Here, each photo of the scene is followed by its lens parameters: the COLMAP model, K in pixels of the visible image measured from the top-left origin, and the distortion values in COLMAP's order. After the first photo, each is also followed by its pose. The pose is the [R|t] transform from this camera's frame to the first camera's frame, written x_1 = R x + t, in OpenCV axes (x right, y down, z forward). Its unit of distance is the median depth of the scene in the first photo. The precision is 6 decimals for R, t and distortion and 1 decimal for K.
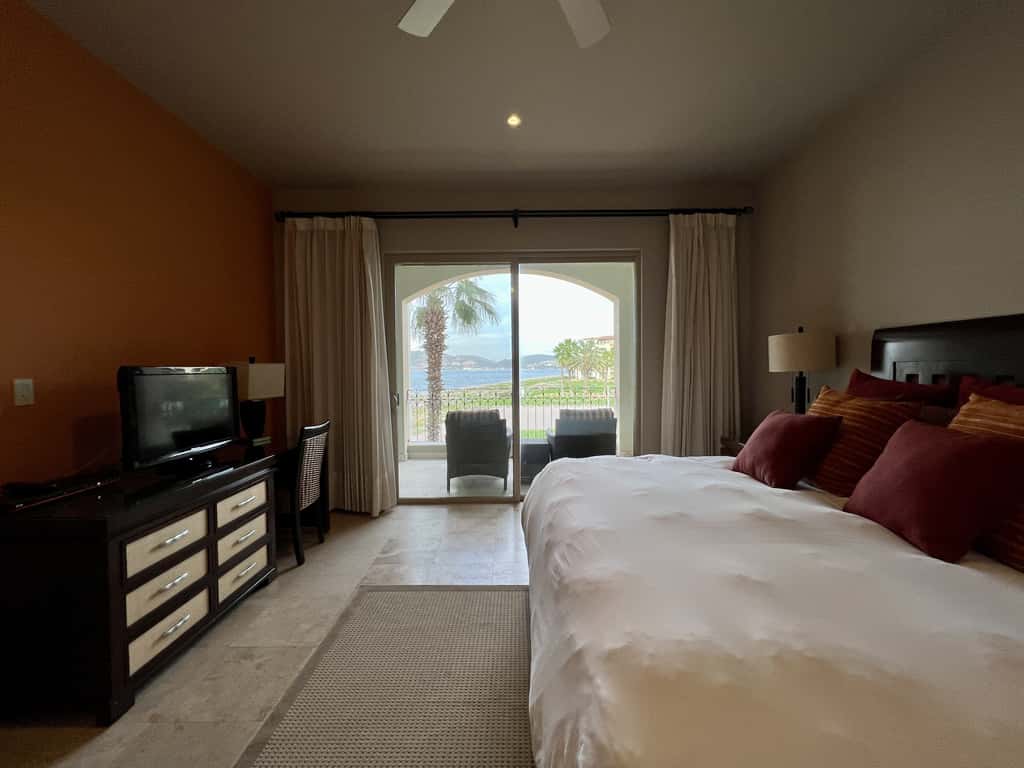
lens RADIAL K [[411.8, 0, 510.6], [0, 411.8, 387.1], [0, 0, 1]] dist [-0.001473, -0.000150]
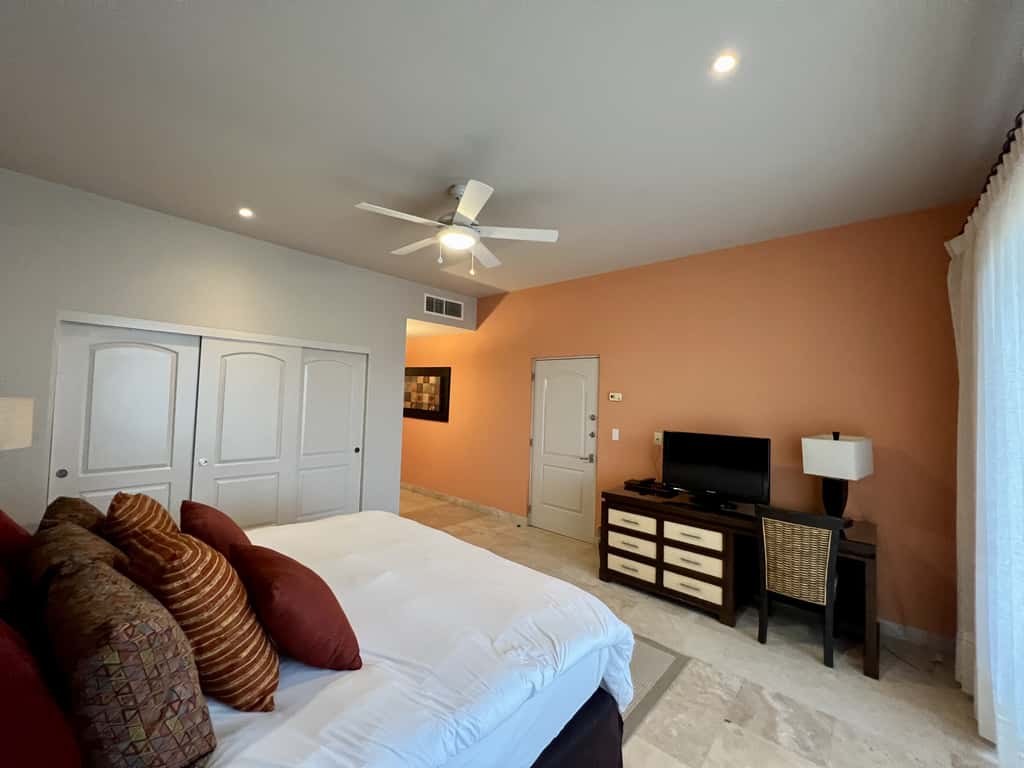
lens RADIAL K [[412.4, 0, 511.3], [0, 412.4, 383.0], [0, 0, 1]] dist [-0.000012, -0.000011]
pose [[-0.669524, -0.043232, -0.741532, 0.875737], [-0.058811, 0.998256, -0.005099, -0.202778], [0.740459, 0.040197, -0.670899, 1.585513]]
